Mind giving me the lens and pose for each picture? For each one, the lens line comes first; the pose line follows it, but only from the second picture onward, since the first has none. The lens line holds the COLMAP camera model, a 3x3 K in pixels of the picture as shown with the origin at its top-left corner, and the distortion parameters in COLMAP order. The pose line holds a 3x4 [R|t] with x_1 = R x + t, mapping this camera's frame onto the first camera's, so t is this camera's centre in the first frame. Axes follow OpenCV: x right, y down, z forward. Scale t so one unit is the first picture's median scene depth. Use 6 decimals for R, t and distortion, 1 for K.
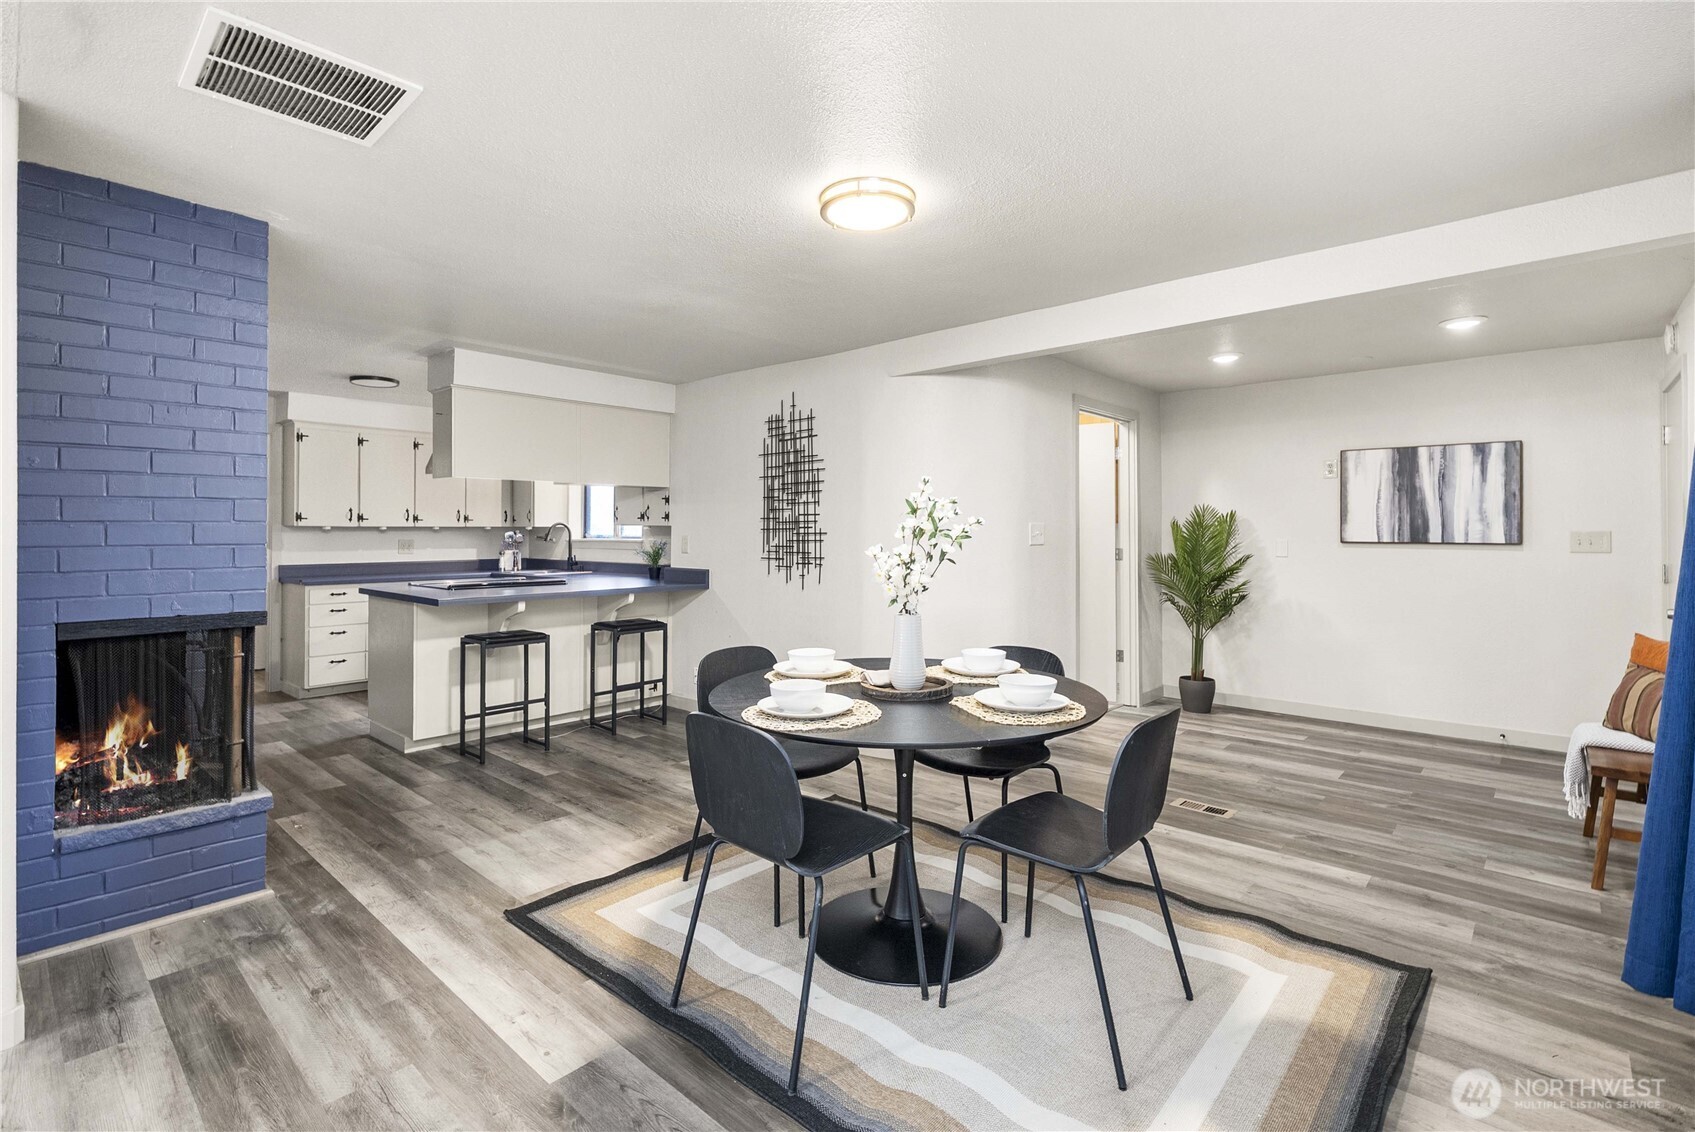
lens RADIAL K [[792.7, 0, 846.4], [0, 792.7, 528.2], [0, 0, 1]] dist [-0.000239, -0.000026]
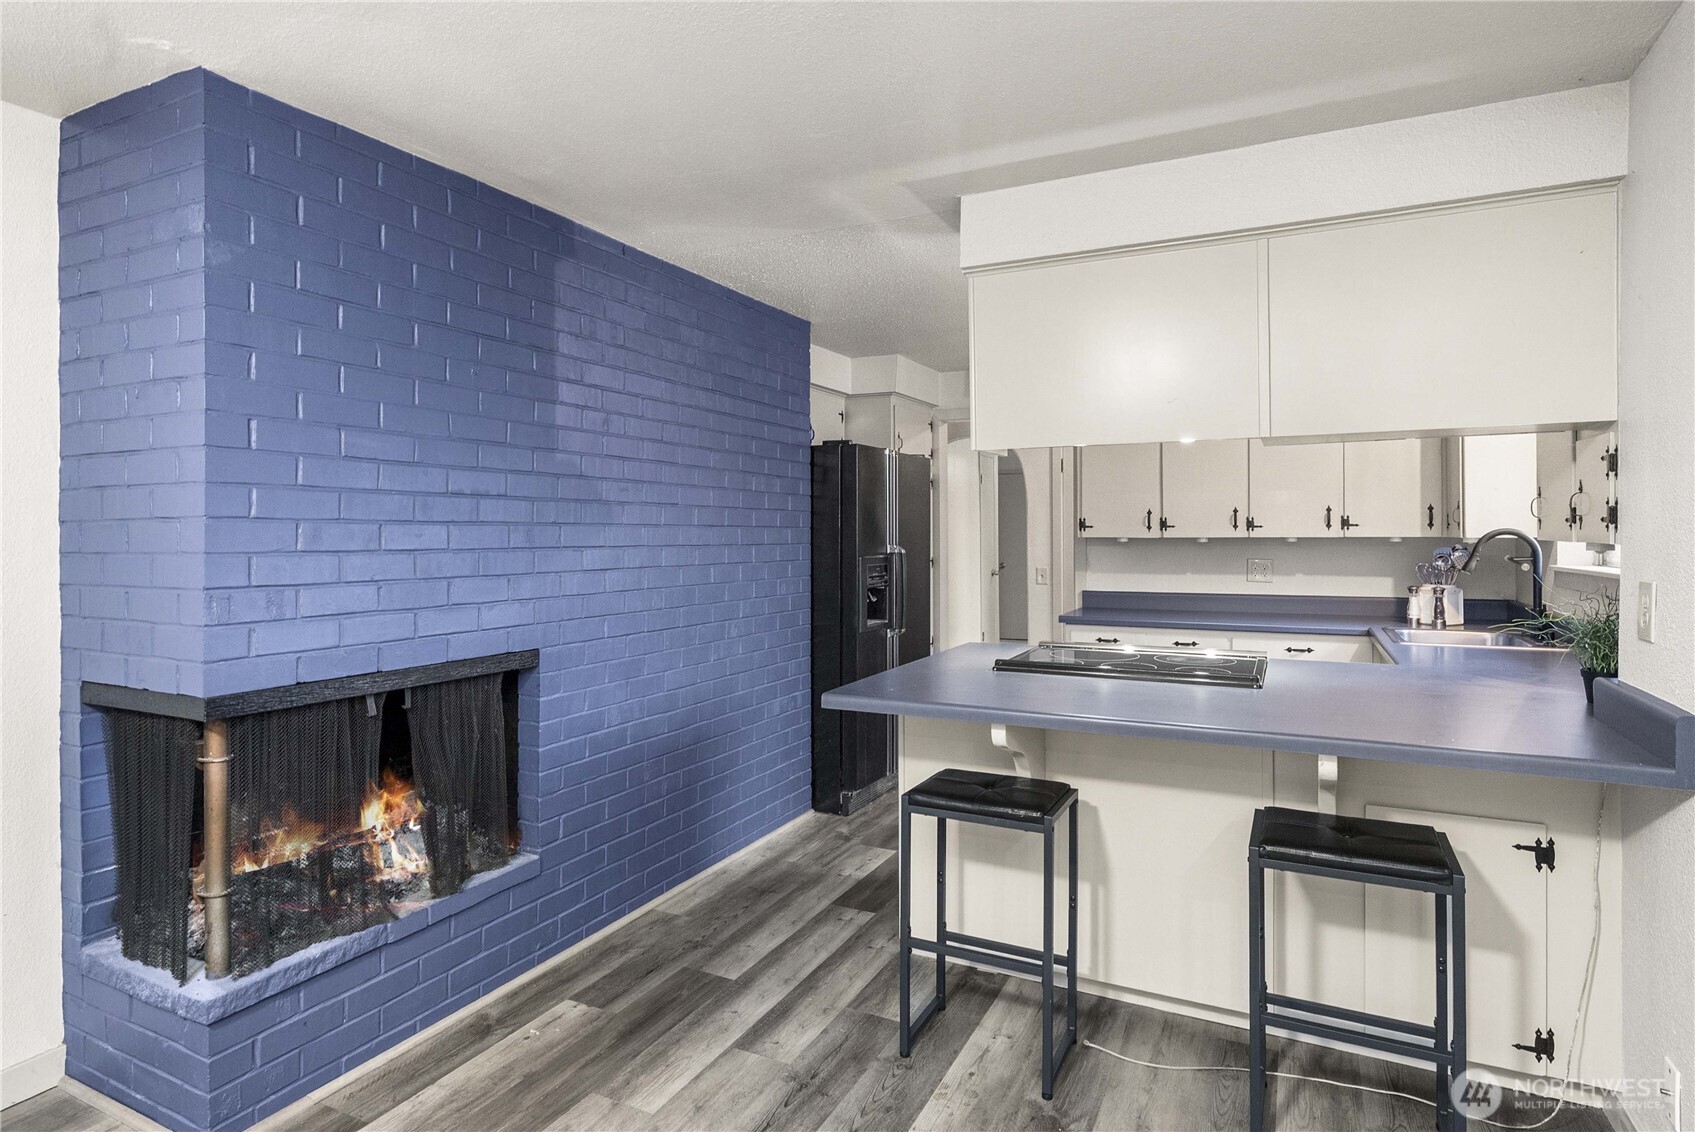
lens RADIAL K [[917.7, 0, 848.6], [0, 917.7, 541.3], [0, 0, 1]] dist [-0.058597, -0.000149]
pose [[0.275170, 0.001736, -0.961394, 0.029414], [0.004858, 0.999983, 0.003196, -0.004081], [0.961383, -0.005550, 0.275157, 0.759338]]
